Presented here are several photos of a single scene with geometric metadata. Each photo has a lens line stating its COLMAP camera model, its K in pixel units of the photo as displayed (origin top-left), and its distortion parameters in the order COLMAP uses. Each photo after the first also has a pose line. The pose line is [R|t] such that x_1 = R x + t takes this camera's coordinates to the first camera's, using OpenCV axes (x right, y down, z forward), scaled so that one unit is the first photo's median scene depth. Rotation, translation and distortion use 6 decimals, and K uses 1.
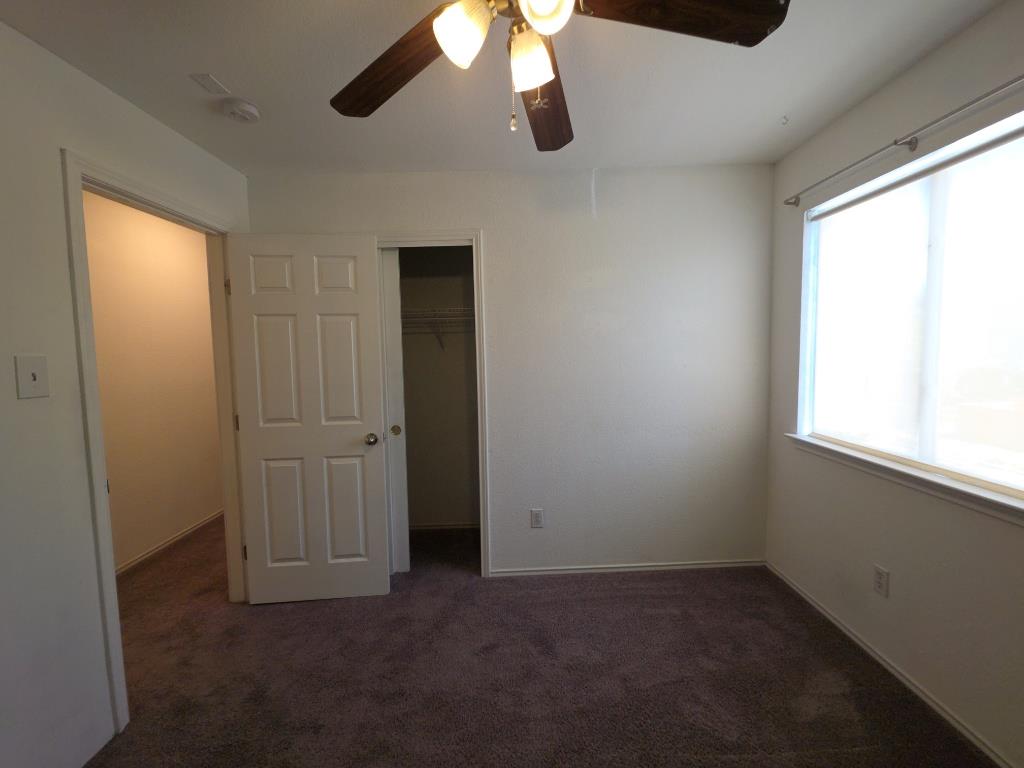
lens RADIAL K [[424.4, 0, 517.0], [0, 424.4, 378.4], [0, 0, 1]] dist [0.030201, -0.000171]
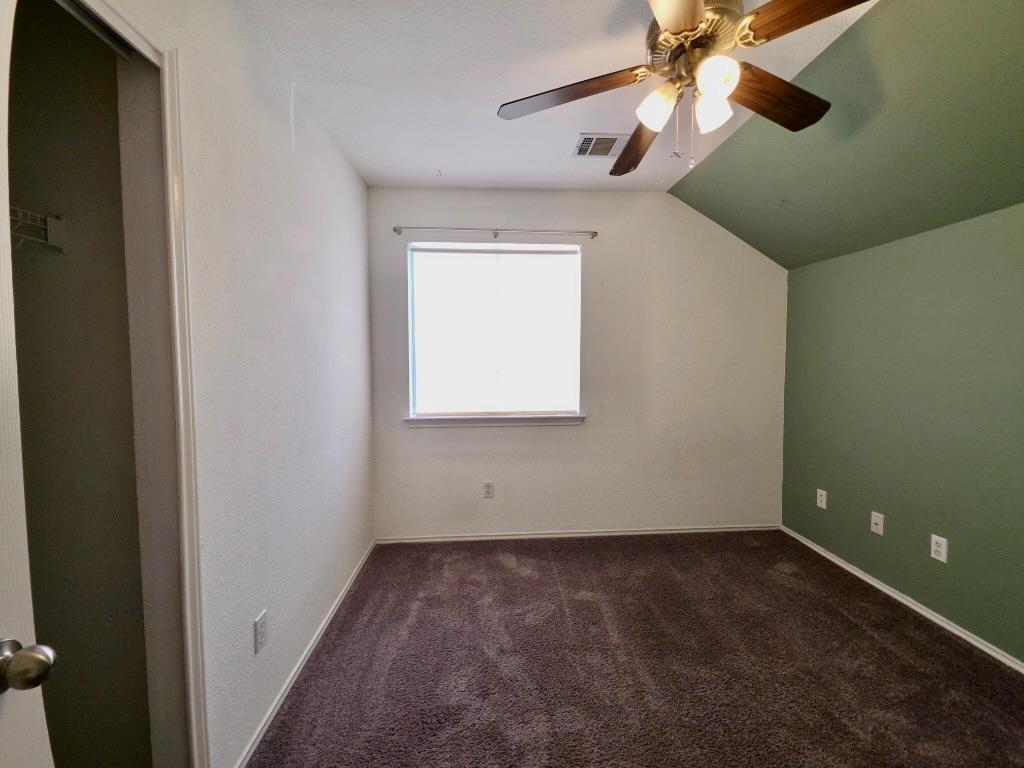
lens RADIAL K [[424.4, 0, 517.0], [0, 424.4, 378.4], [0, 0, 1]] dist [0.030201, -0.000171]
pose [[-0.052697, -0.025714, 0.998279, -0.716806], [0.079351, 0.996400, 0.029855, 0.005367], [-0.995453, 0.080787, -0.050467, 0.884481]]
